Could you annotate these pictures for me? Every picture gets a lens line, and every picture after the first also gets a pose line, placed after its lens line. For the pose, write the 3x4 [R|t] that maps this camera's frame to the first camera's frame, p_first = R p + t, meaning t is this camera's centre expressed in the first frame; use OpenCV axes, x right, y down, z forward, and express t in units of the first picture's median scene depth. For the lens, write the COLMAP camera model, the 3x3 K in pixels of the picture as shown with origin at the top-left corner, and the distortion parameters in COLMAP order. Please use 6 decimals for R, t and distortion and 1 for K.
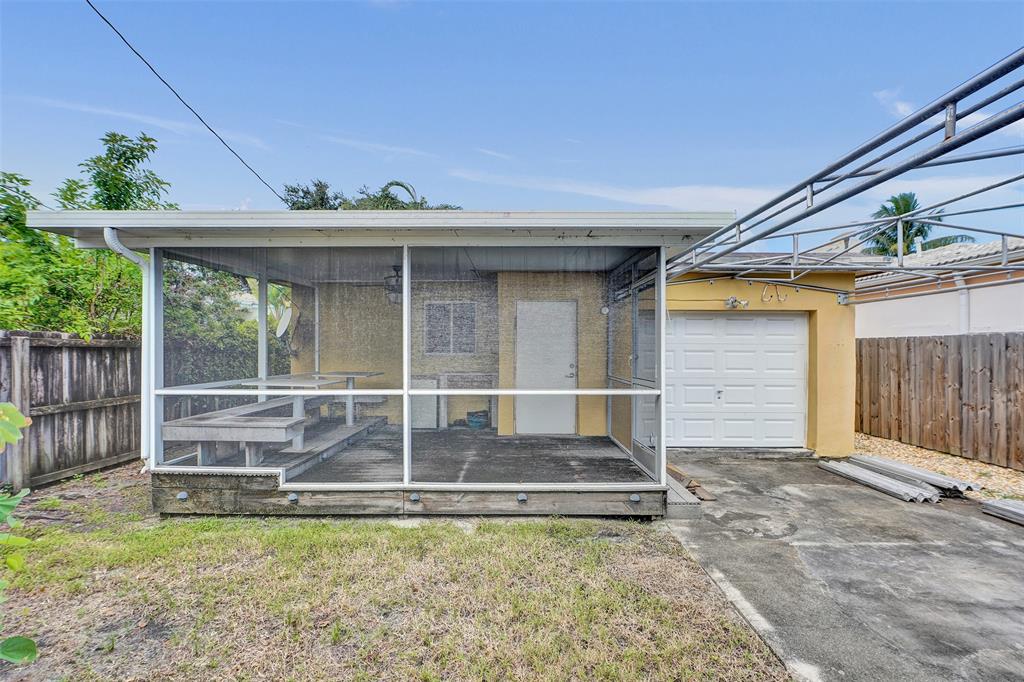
lens RADIAL K [[454.8, 0, 505.5], [0, 454.8, 345.4], [0, 0, 1]] dist [-0.006726, 0.003356]
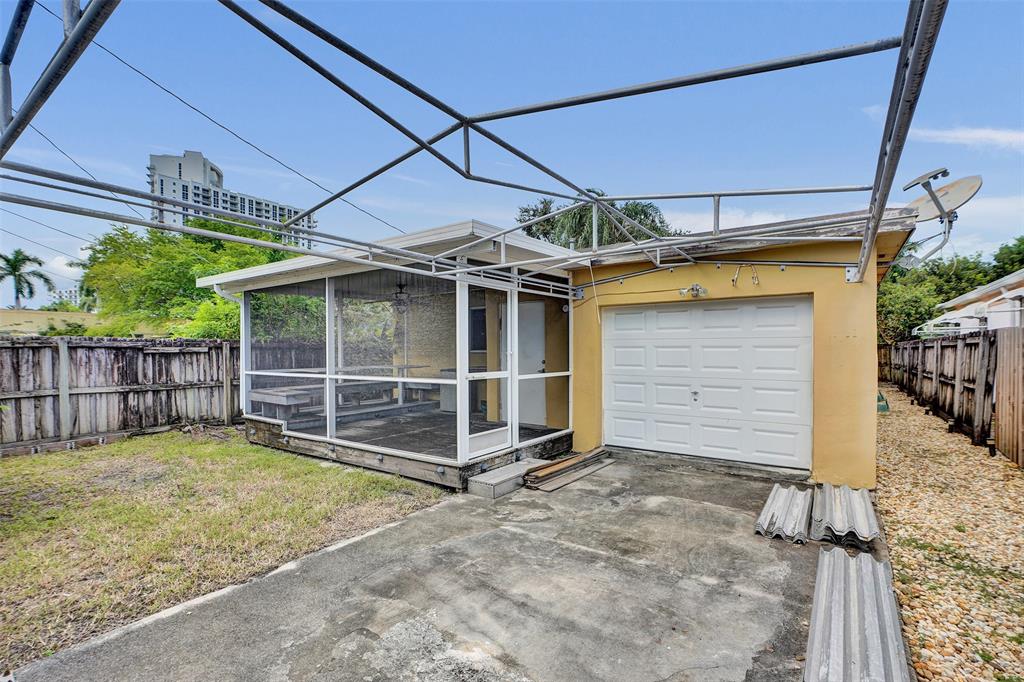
lens RADIAL K [[454.8, 0, 502.2], [0, 454.8, 347.8], [0, 0, 1]] dist [-0.006726, 0.003356]
pose [[0.822667, -0.007591, -0.568473, 1.061026], [0.011627, 0.999926, 0.003474, 0.011612], [0.568405, -0.009468, 0.822695, 0.106496]]
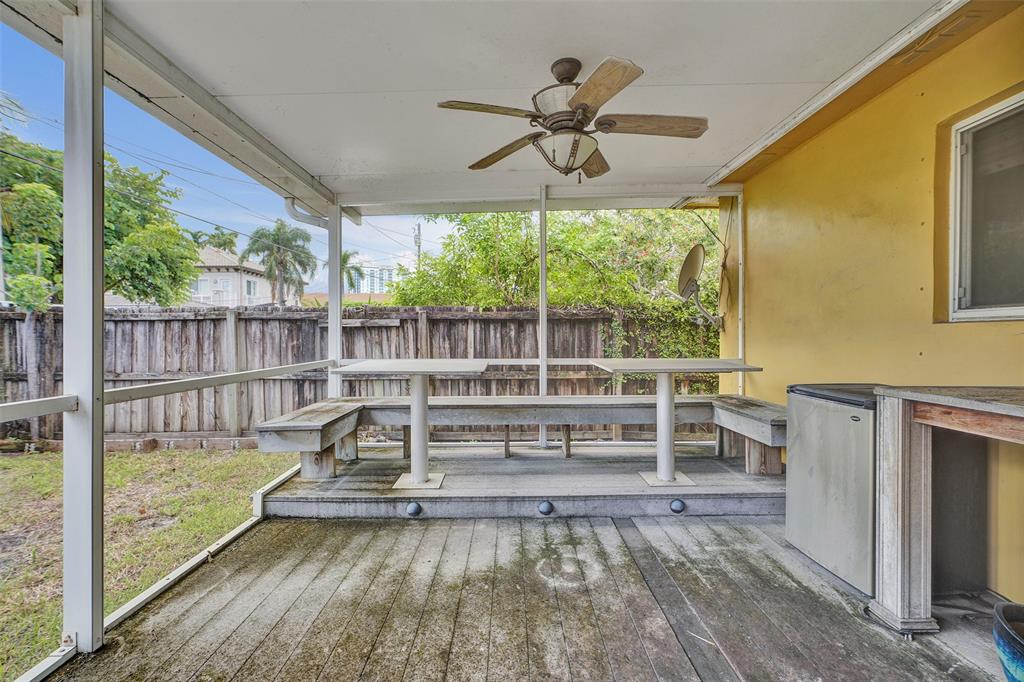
lens RADIAL K [[454.8, 0, 512.1], [0, 454.8, 338.5], [0, 0, 1]] dist [-0.006726, 0.003356]
pose [[0.027130, 0.003810, -0.999625, 0.154401], [0.012504, 0.999913, 0.004150, 0.056504], [0.999554, -0.012612, 0.027080, 1.315948]]
